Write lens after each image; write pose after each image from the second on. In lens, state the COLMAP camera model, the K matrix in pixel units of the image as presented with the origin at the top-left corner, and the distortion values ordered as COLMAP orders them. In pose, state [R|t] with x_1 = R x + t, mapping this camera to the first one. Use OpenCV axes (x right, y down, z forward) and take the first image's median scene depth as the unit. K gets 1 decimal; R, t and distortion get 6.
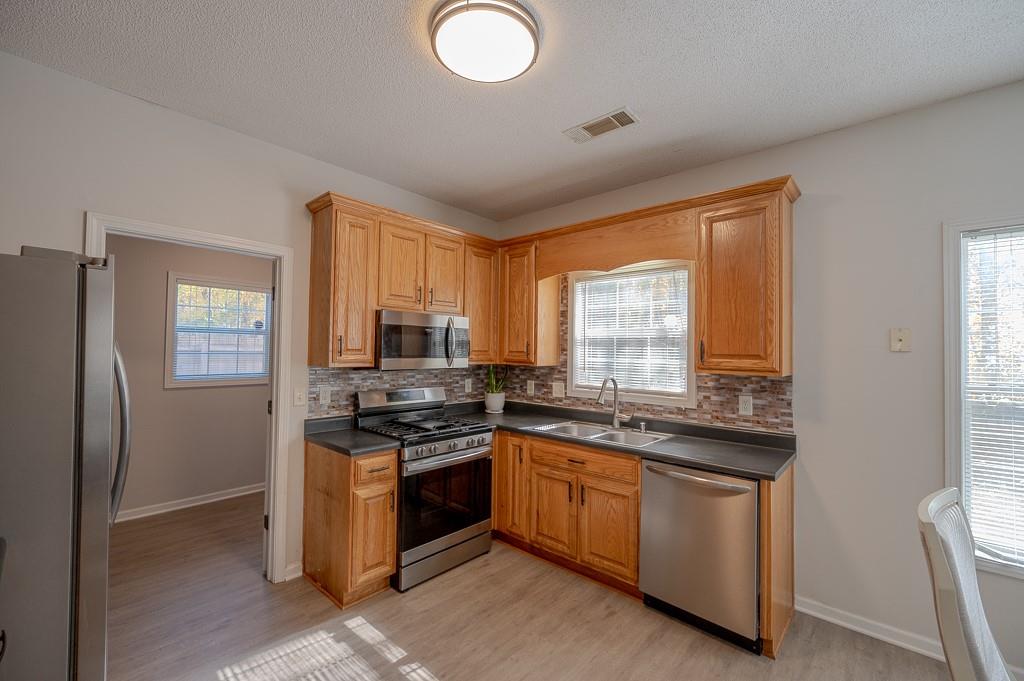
lens RADIAL K [[419.9, 0, 512.6], [0, 419.9, 343.4], [0, 0, 1]] dist [-0.004080, -0.000048]
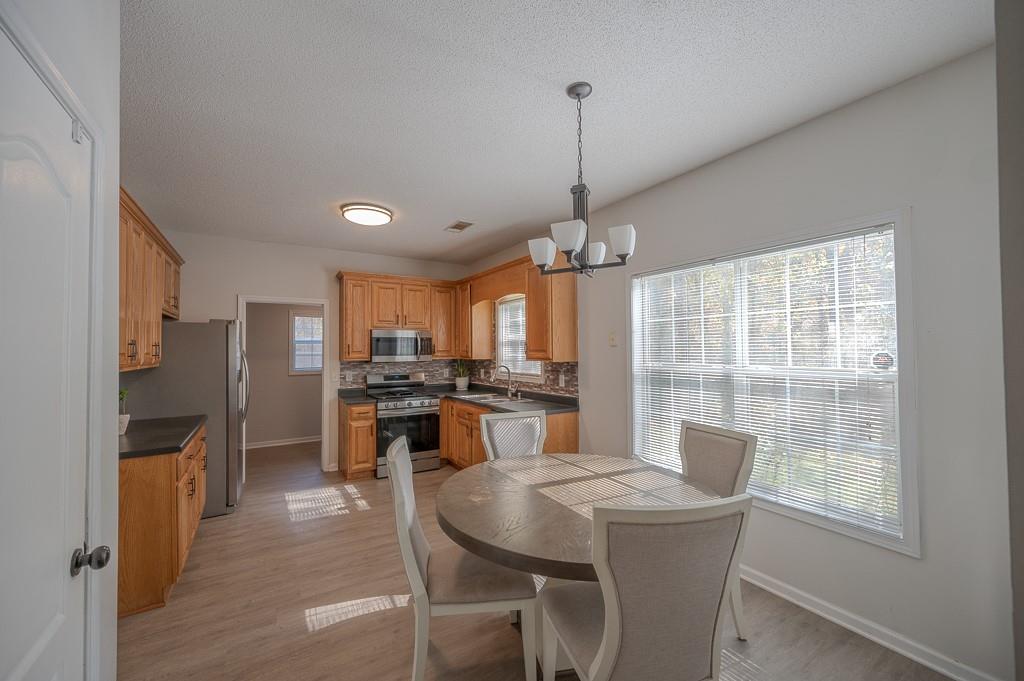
lens RADIAL K [[404.3, 0, 510.4], [0, 404.3, 343.7], [0, 0, 1]] dist [0.004529, -0.000896]
pose [[0.958298, -0.026353, -0.284553, 0.735771], [0.026281, 0.999646, -0.004073, 0.004914], [0.284560, -0.003575, 0.958652, -0.504443]]
